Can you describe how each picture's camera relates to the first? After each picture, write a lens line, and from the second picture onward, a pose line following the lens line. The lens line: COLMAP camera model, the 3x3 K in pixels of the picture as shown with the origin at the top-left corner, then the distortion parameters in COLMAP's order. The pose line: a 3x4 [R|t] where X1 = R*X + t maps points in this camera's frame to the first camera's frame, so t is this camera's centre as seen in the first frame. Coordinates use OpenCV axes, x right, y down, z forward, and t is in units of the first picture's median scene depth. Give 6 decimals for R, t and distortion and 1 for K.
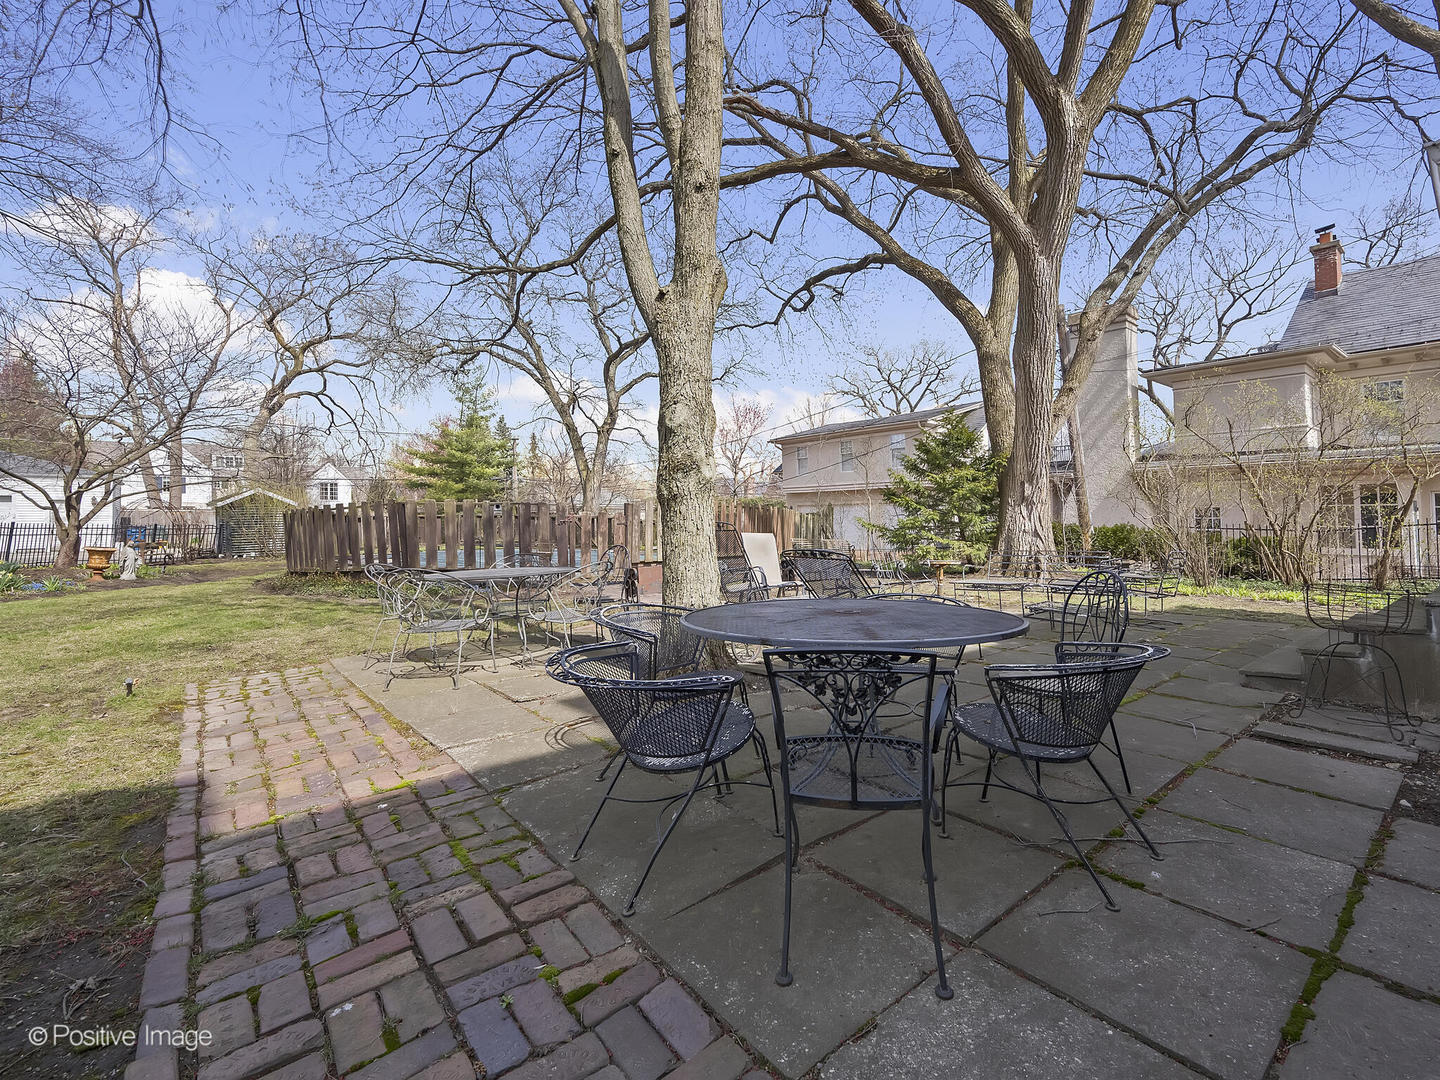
lens RADIAL K [[586.4, 0, 746.3], [0, 586.4, 541.8], [0, 0, 1]] dist [0.009007, 0.000033]
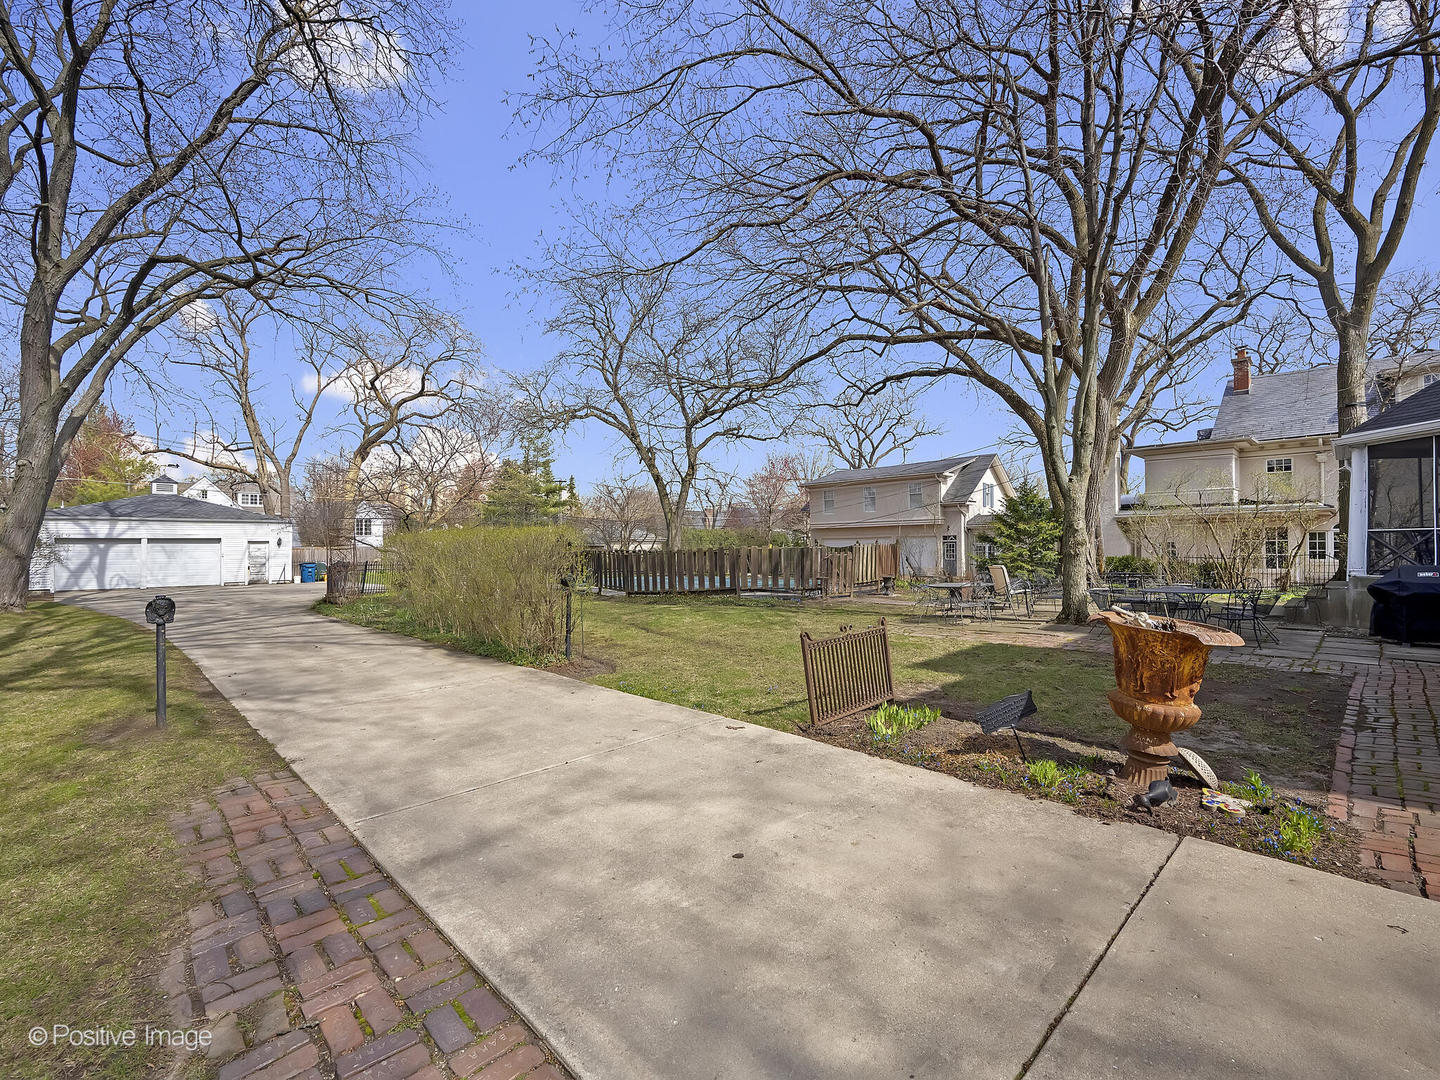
lens RADIAL K [[581.8, 0, 717.9], [0, 581.8, 587.8], [0, 0, 1]] dist [0.017750, -0.000086]
pose [[0.995811, -0.017187, 0.089809, -0.434139], [0.014204, 0.999330, 0.033742, -0.008696], [-0.090329, -0.032325, 0.995387, -0.338667]]
